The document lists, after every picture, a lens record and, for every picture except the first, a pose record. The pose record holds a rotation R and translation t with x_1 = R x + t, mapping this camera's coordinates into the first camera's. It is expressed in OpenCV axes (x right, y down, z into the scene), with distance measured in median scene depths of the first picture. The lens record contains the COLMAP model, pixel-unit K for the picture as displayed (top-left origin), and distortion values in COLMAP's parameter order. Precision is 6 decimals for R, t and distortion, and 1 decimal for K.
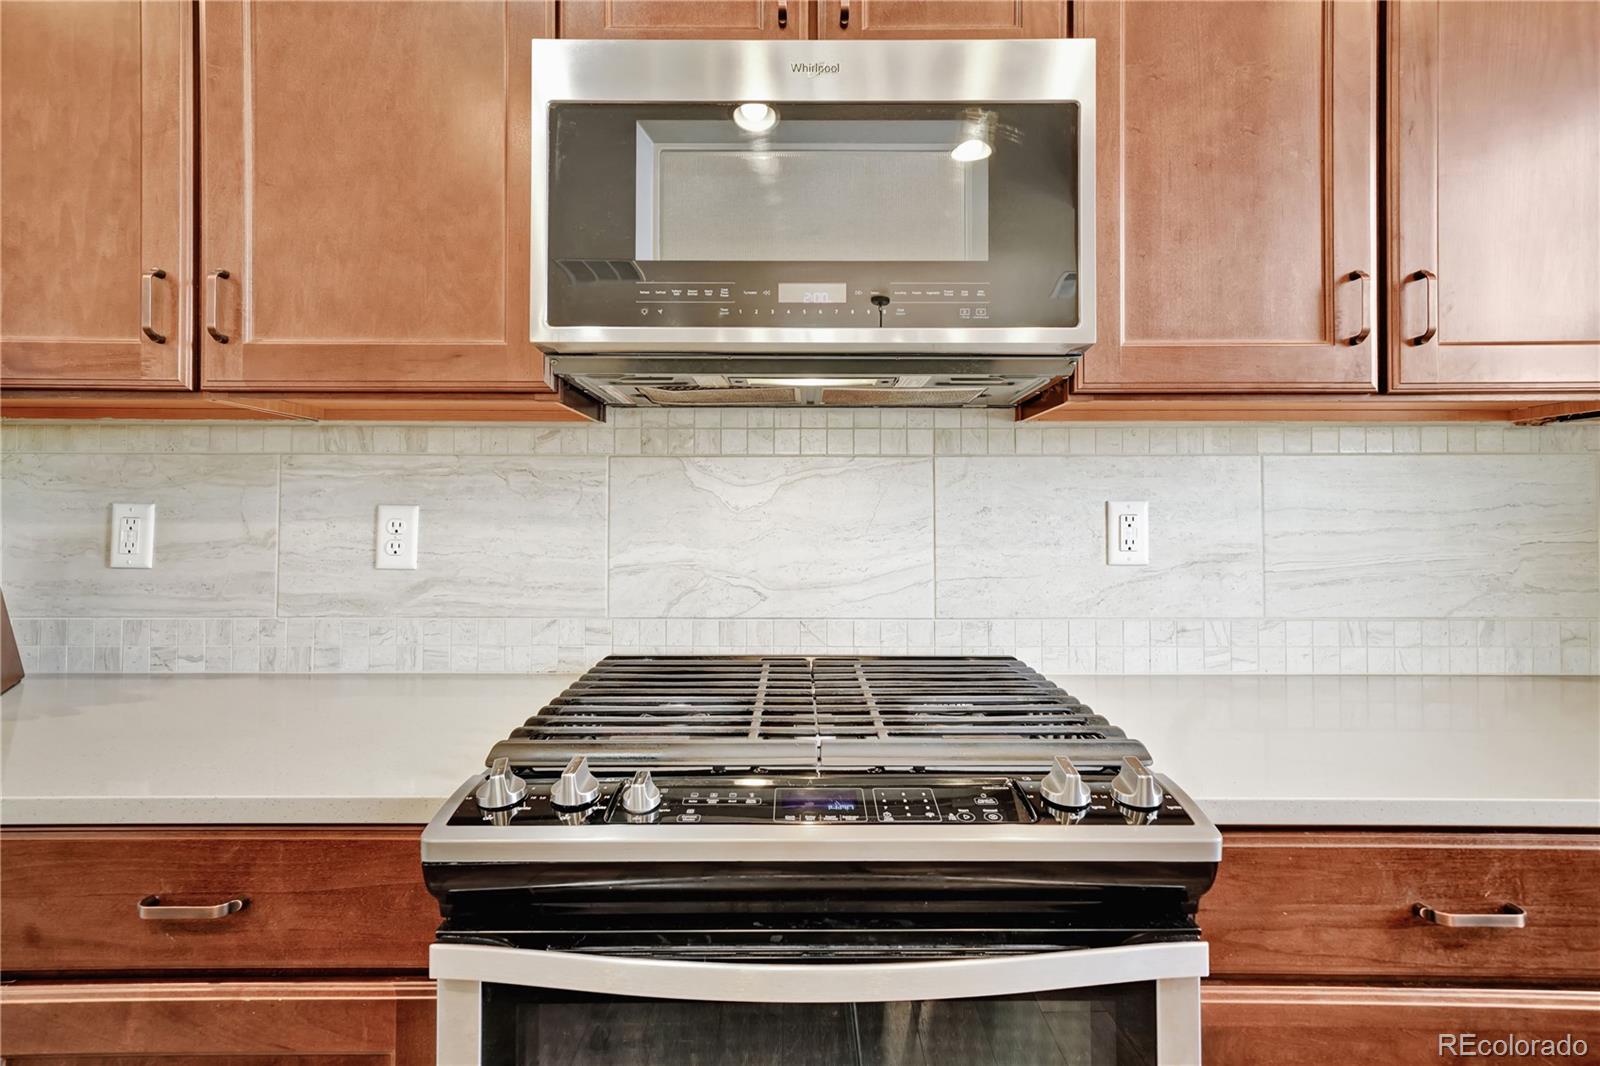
lens RADIAL K [[822.7, 0, 807.0], [0, 822.7, 504.0], [0, 0, 1]] dist [0.022325, 0.000431]
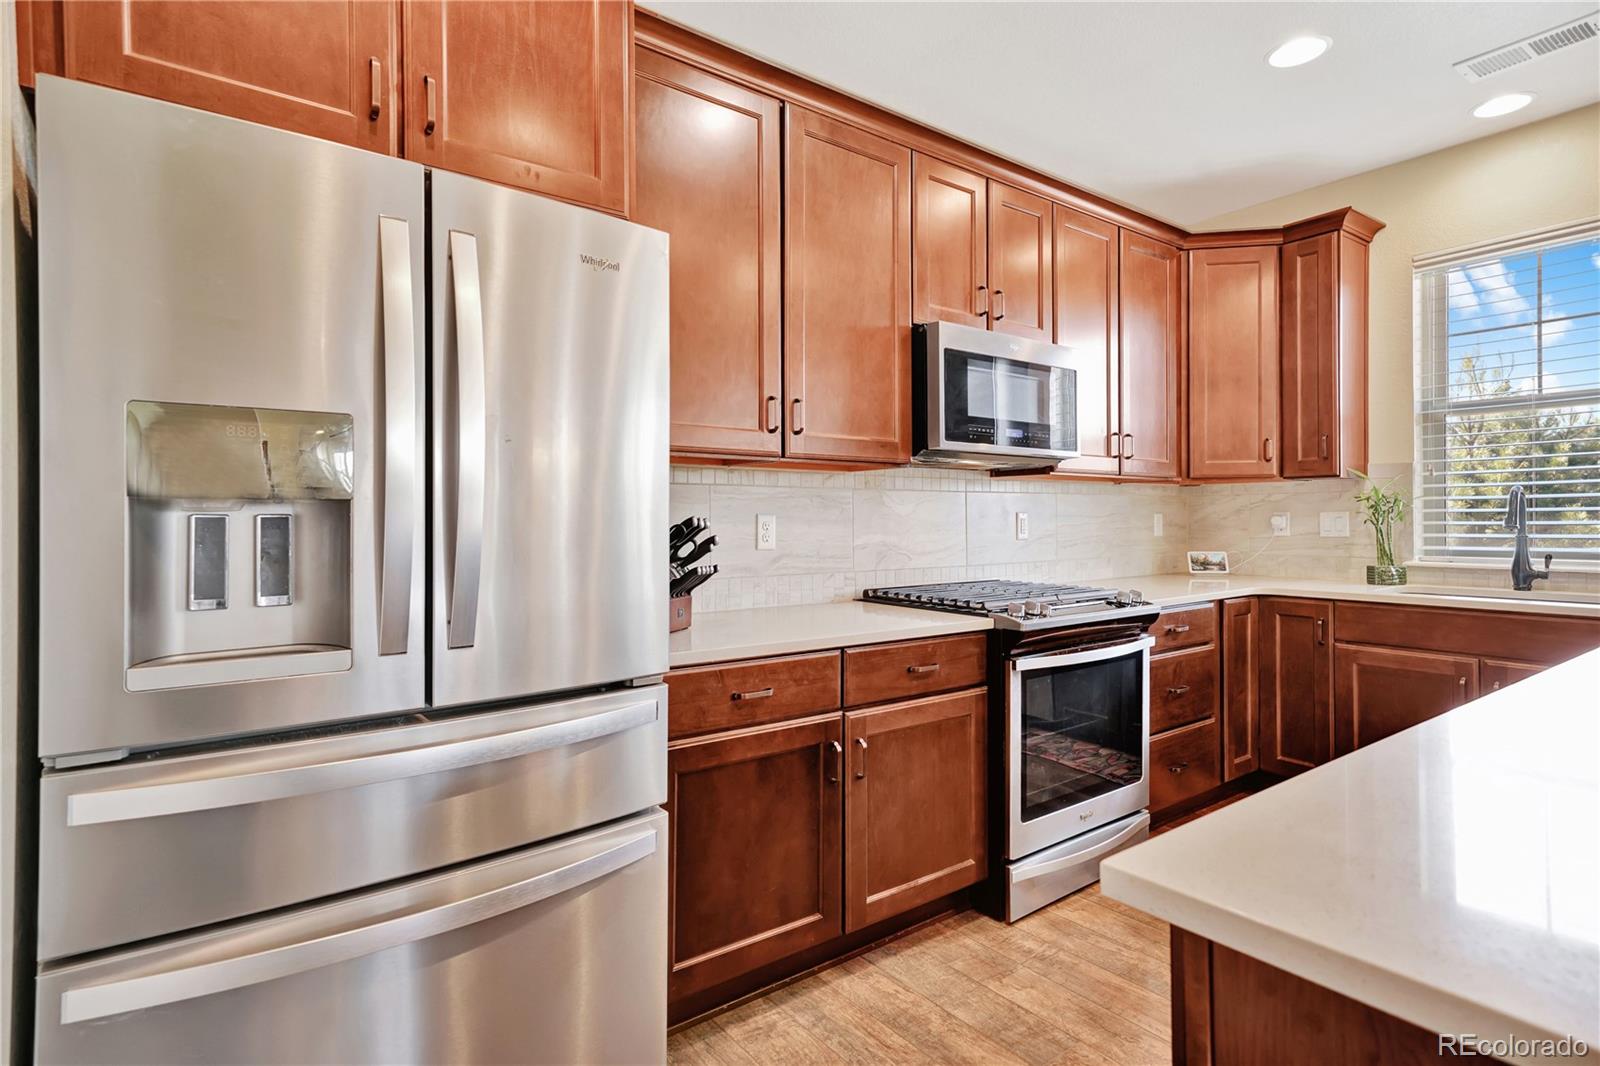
lens RADIAL K [[822.7, 0, 798.8], [0, 822.7, 516.4], [0, 0, 1]] dist [0.022325, 0.000431]
pose [[0.796265, -0.003186, 0.604939, -1.882955], [-0.002853, 0.999955, 0.009022, -0.013044], [-0.604941, -0.008910, 0.796221, -0.585496]]
